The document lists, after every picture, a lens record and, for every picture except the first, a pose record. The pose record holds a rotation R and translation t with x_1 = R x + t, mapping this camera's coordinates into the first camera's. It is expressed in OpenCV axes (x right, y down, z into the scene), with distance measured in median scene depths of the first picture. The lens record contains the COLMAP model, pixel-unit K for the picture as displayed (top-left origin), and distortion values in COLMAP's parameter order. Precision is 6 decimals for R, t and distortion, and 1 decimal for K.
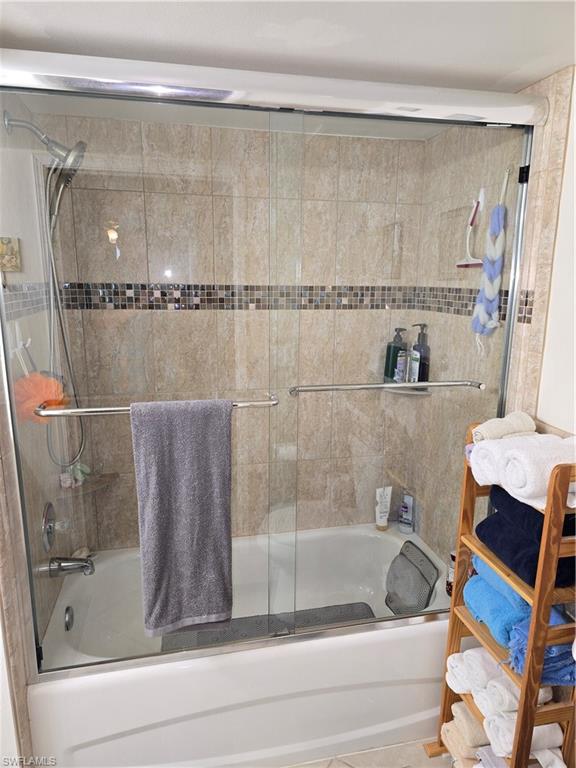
lens RADIAL K [[509.7, 0, 285.5], [0, 509.7, 390.9], [0, 0, 1]] dist [0.055881, -0.069444]
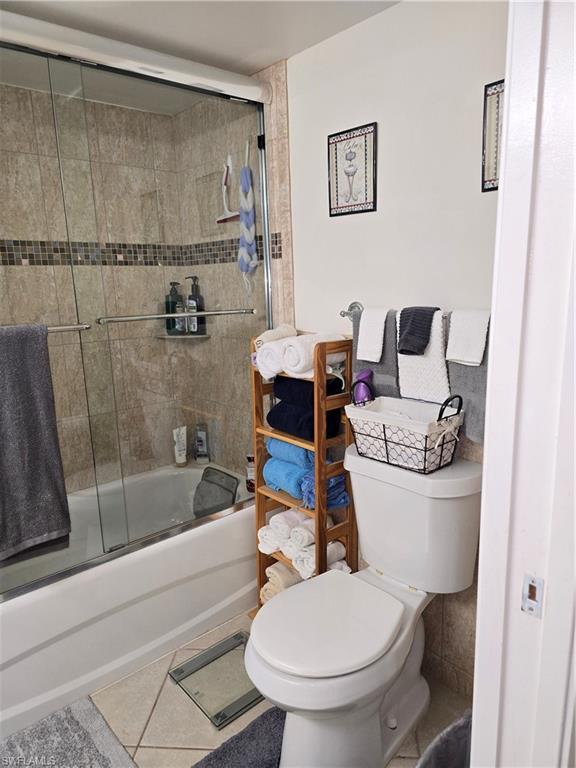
lens RADIAL K [[509.7, 0, 285.5], [0, 509.7, 390.9], [0, 0, 1]] dist [0.055881, -0.069444]
pose [[0.880549, -0.131990, 0.455205, -0.116669], [0.135285, 0.990479, 0.025503, 0.132576], [-0.454237, 0.039126, 0.890021, -0.113156]]
